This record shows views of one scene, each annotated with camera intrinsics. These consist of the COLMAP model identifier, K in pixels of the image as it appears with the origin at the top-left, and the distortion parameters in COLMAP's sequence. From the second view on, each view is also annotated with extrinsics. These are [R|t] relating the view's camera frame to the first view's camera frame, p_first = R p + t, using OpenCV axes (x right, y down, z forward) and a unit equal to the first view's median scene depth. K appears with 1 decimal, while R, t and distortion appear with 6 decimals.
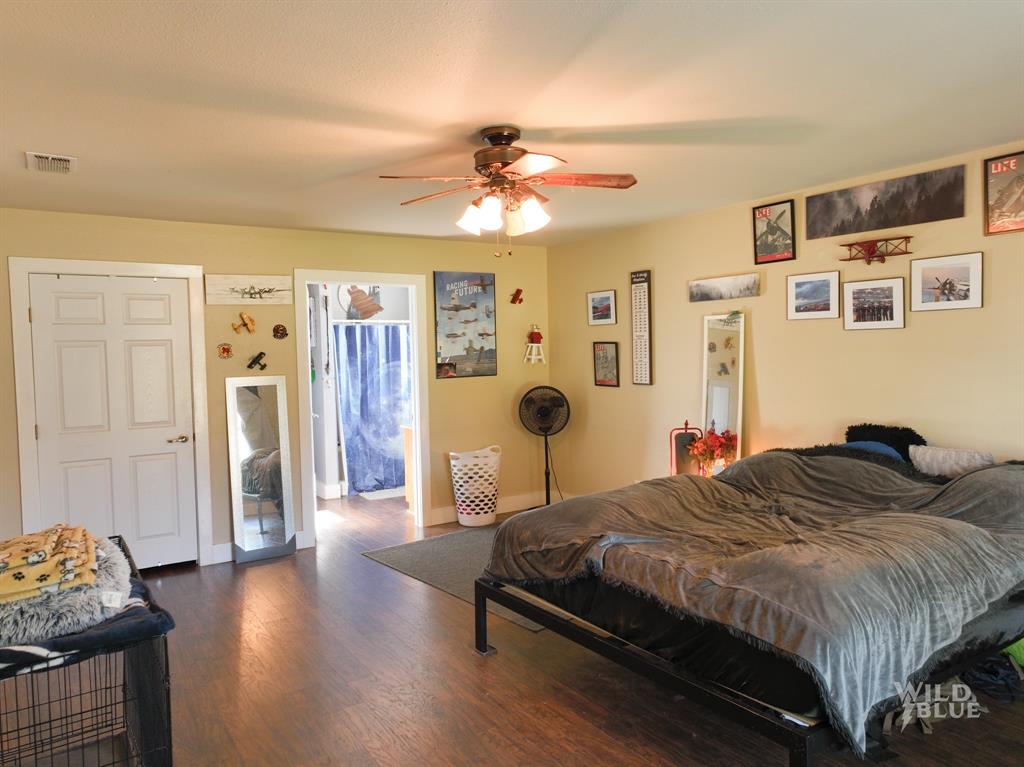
lens RADIAL K [[718.9, 0, 517.0], [0, 718.9, 380.3], [0, 0, 1]] dist [0.002629, 0.012955]
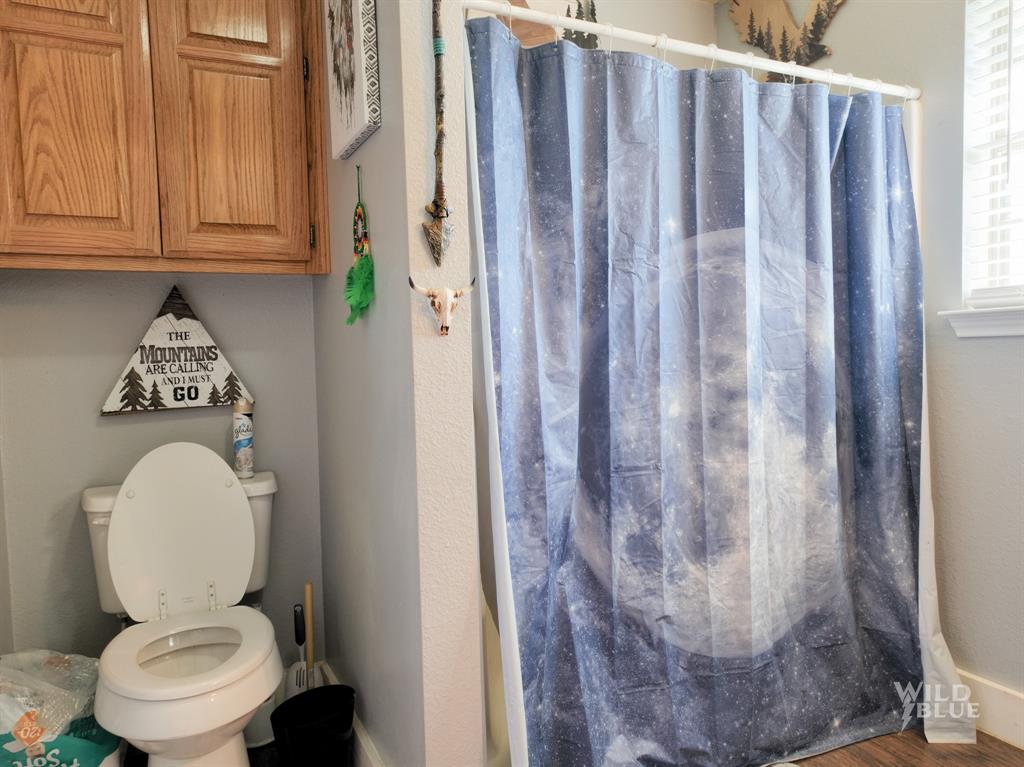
lens RADIAL K [[718.9, 0, 517.0], [0, 718.9, 380.3], [0, 0, 1]] dist [0.002629, 0.012955]
pose [[0.993175, 0.003291, -0.116590, -0.209699], [-0.002647, 0.999980, 0.005676, 0.020390], [0.116607, -0.005329, 0.993164, 0.776804]]
